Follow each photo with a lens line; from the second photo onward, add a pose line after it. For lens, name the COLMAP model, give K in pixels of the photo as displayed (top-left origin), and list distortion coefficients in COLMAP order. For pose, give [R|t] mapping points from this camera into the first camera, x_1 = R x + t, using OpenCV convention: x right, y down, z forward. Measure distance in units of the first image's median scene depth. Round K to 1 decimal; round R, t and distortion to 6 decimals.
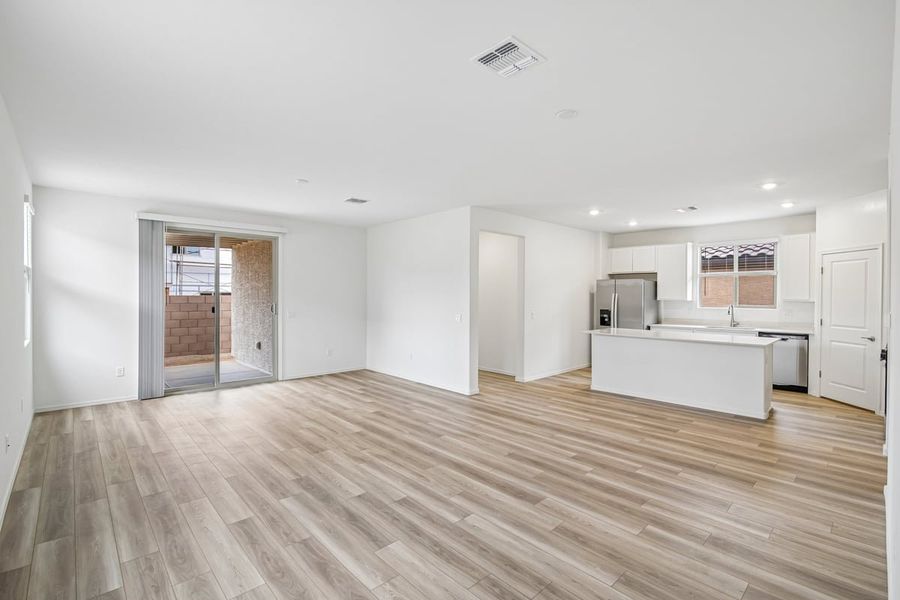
lens RADIAL K [[410.3, 0, 451.0], [0, 410.3, 296.4], [0, 0, 1]] dist [-0.020459, 0.002099]
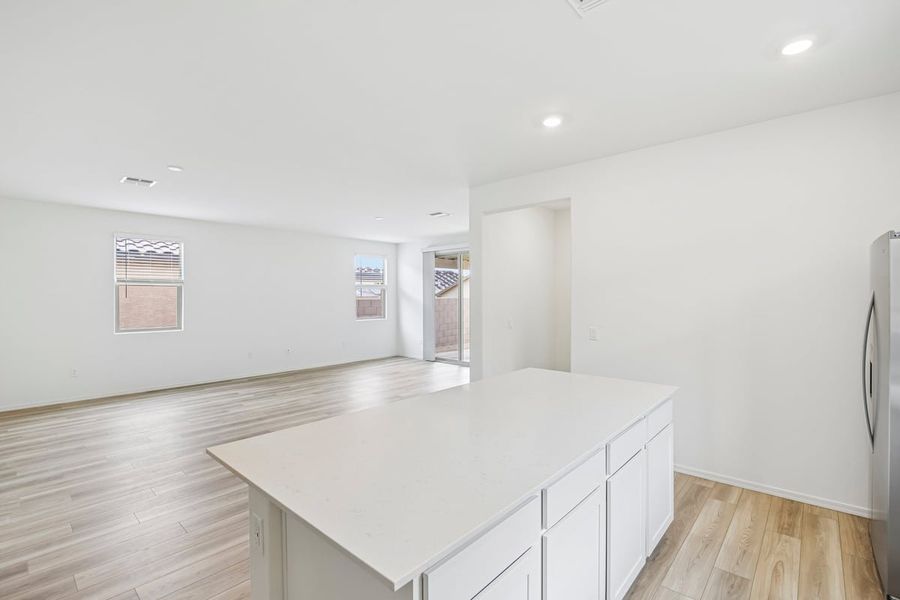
lens RADIAL K [[410.3, 0, 456.1], [0, 410.3, 295.2], [0, 0, 1]] dist [-0.020459, 0.002099]
pose [[0.092317, -0.005257, -0.995716, 0.967319], [-0.000520, 0.999986, -0.005328, -0.002913], [0.995730, 0.001009, 0.092313, 1.005825]]
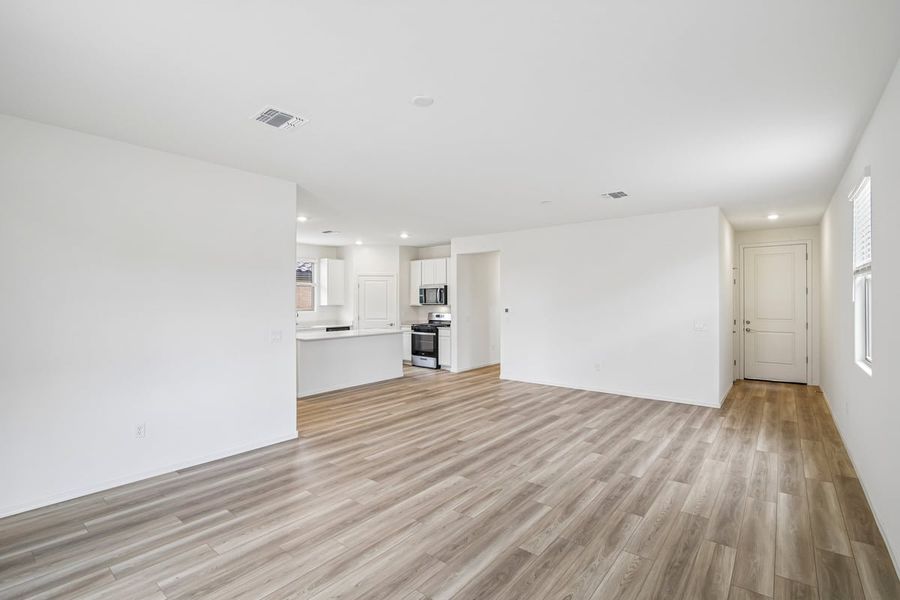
lens RADIAL K [[414.6, 0, 455.0], [0, 414.6, 297.7], [0, 0, 1]] dist [-0.013468, 0.000076]
pose [[-0.144921, 0.004951, 0.989431, -0.825570], [0.005349, 0.999977, -0.004220, -0.007990], [-0.989429, 0.004681, -0.144944, 0.920893]]
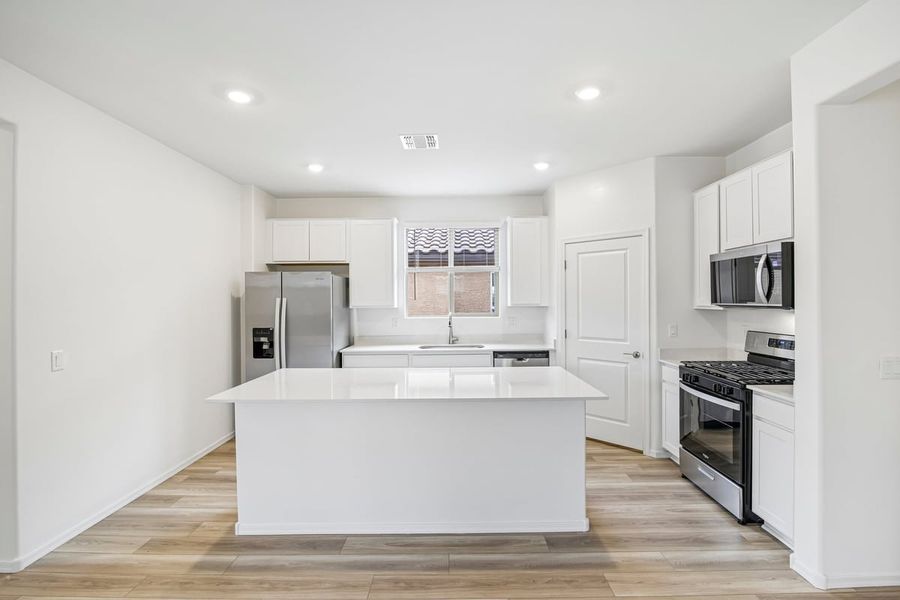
lens RADIAL K [[410.3, 0, 454.6], [0, 410.3, 296.2], [0, 0, 1]] dist [-0.020459, 0.002099]
pose [[0.681862, -0.005120, 0.731463, 0.235959], [0.013356, 0.999896, -0.005451, -0.004634], [-0.731359, 0.013487, 0.681860, 0.676344]]
